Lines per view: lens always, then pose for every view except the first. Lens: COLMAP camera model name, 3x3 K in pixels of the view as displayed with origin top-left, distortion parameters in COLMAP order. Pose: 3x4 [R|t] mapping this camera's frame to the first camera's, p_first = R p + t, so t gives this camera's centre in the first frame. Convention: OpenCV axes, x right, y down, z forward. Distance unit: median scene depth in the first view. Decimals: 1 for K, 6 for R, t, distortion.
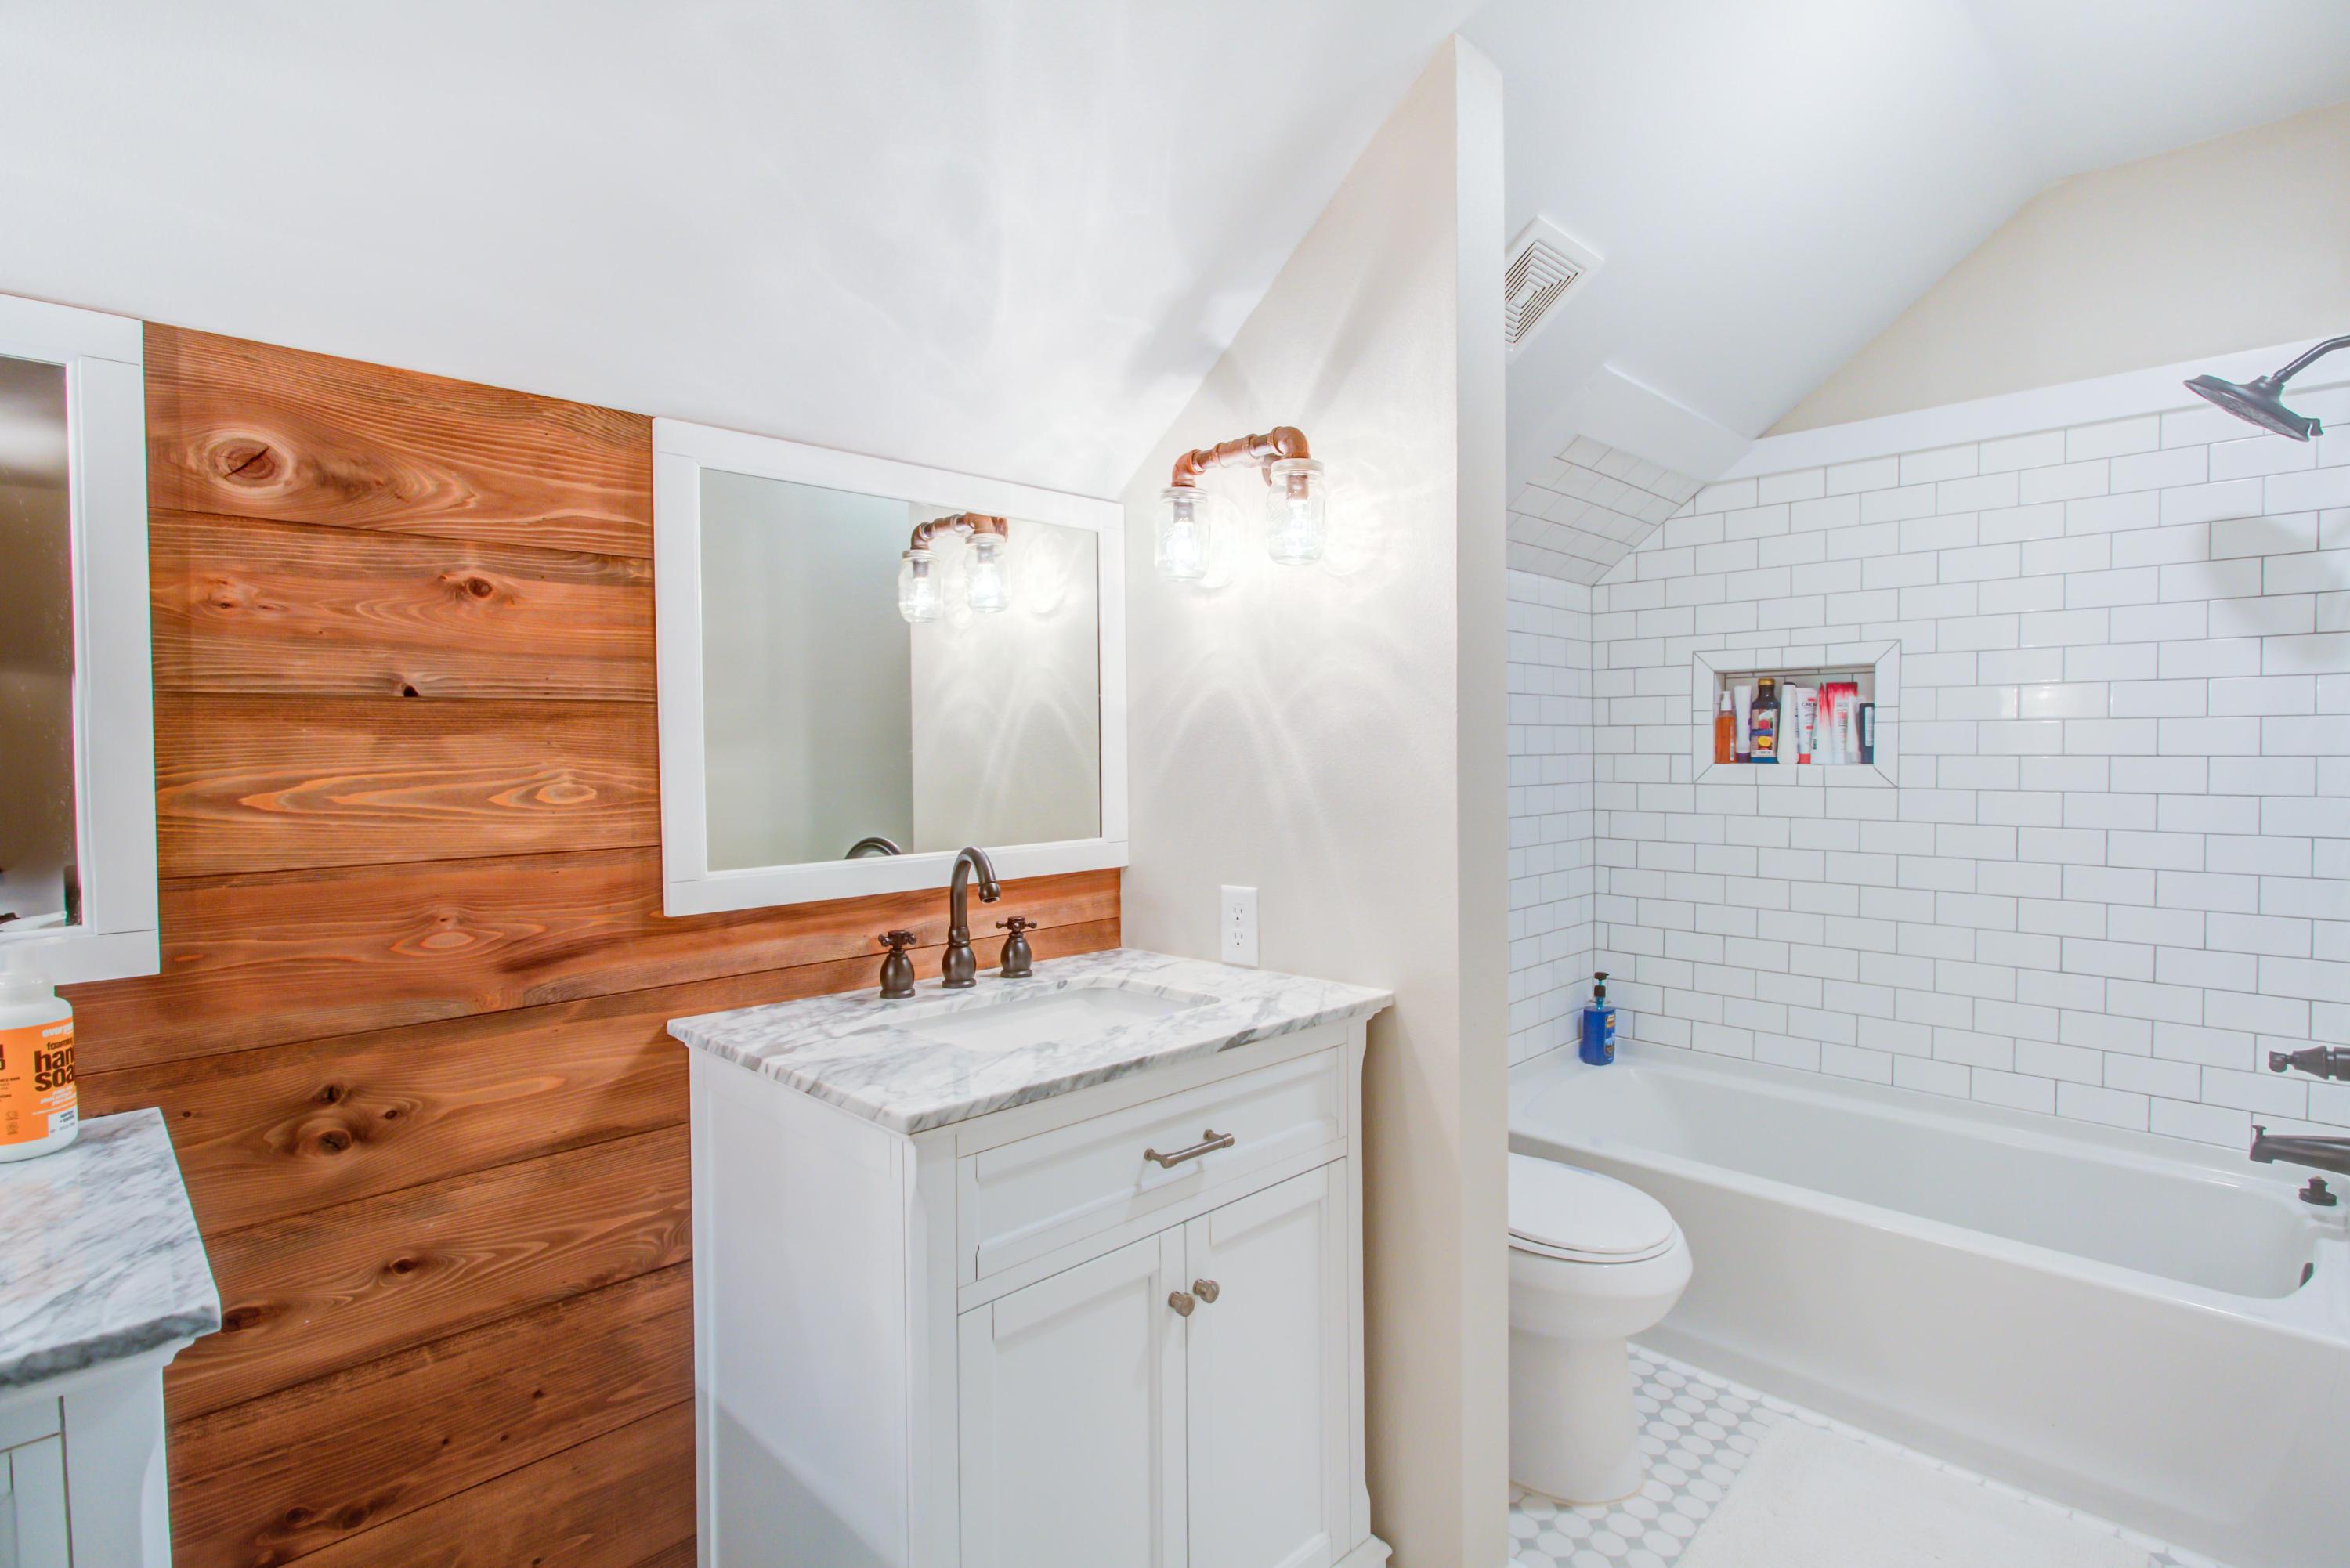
lens RADIAL K [[1124.2, 0, 1157.1], [0, 1124.2, 775.0], [0, 0, 1]] dist [-0.010326, 0.005106]
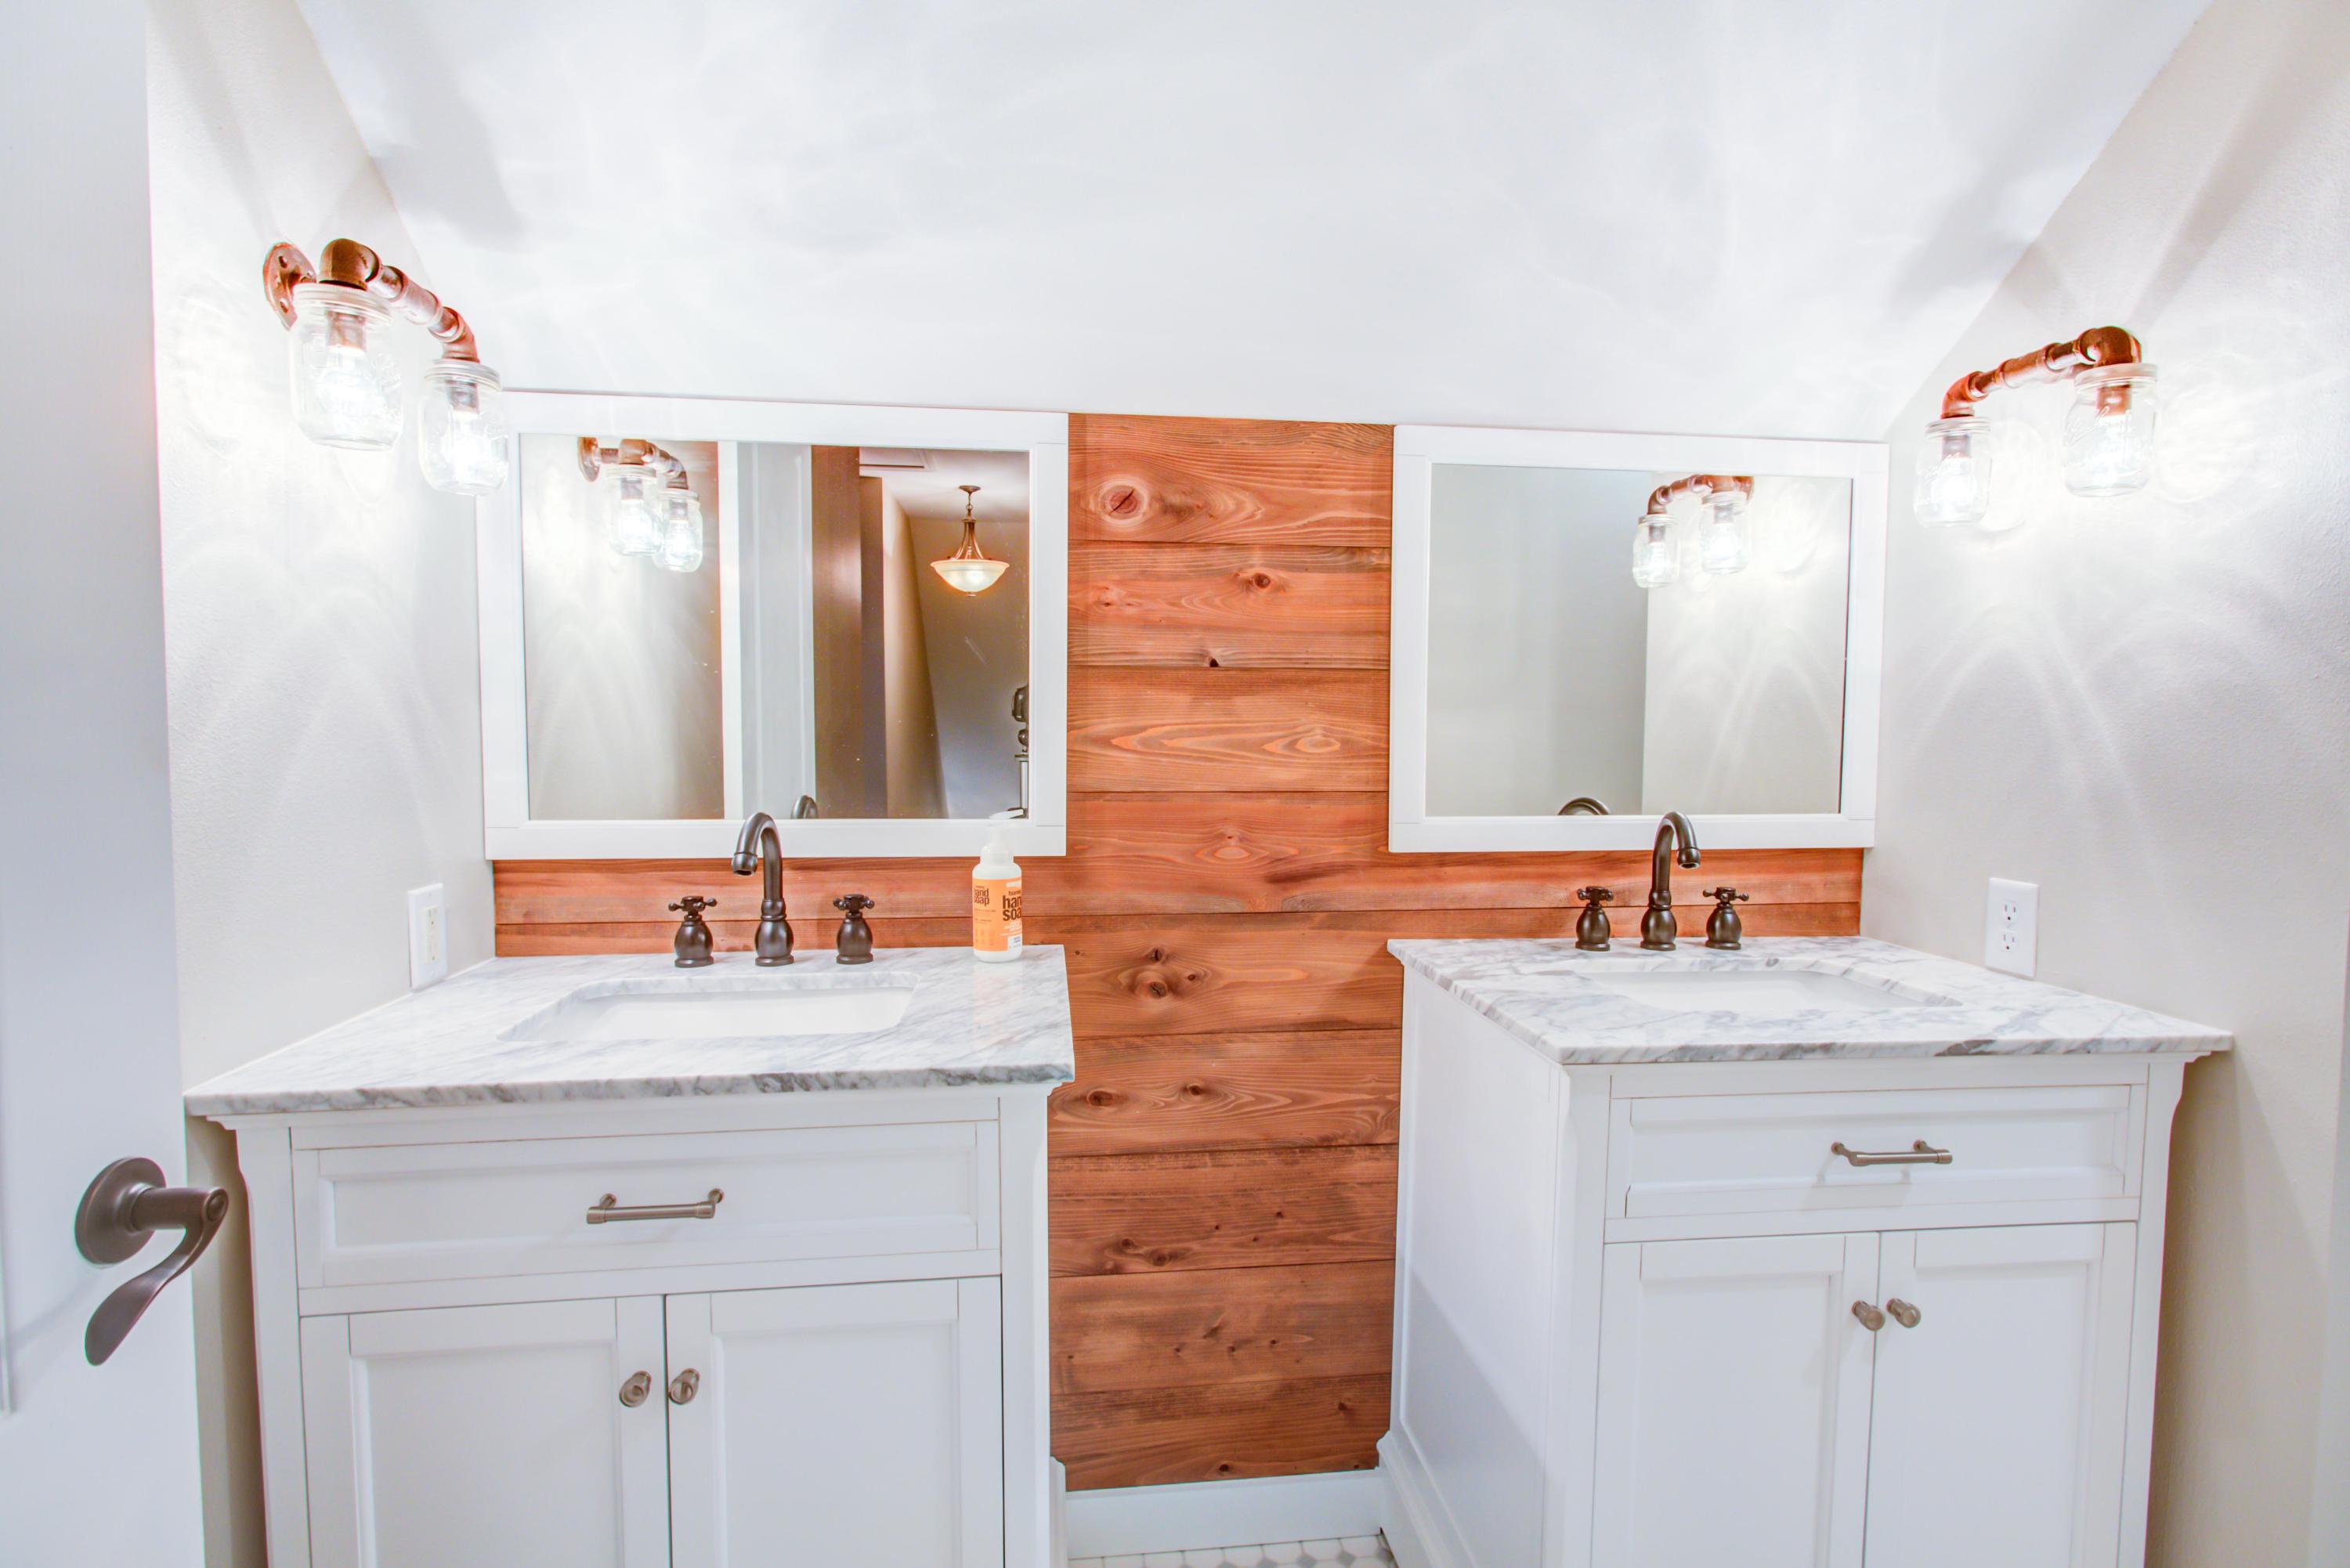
lens RADIAL K [[1124.2, 0, 1186.9], [0, 1124.2, 774.7], [0, 0, 1]] dist [-0.010326, 0.005106]
pose [[0.793016, 0.048556, -0.607263, 0.110771], [-0.030436, 0.998732, 0.040111, 0.004459], [0.608440, -0.013327, 0.793488, -0.068684]]
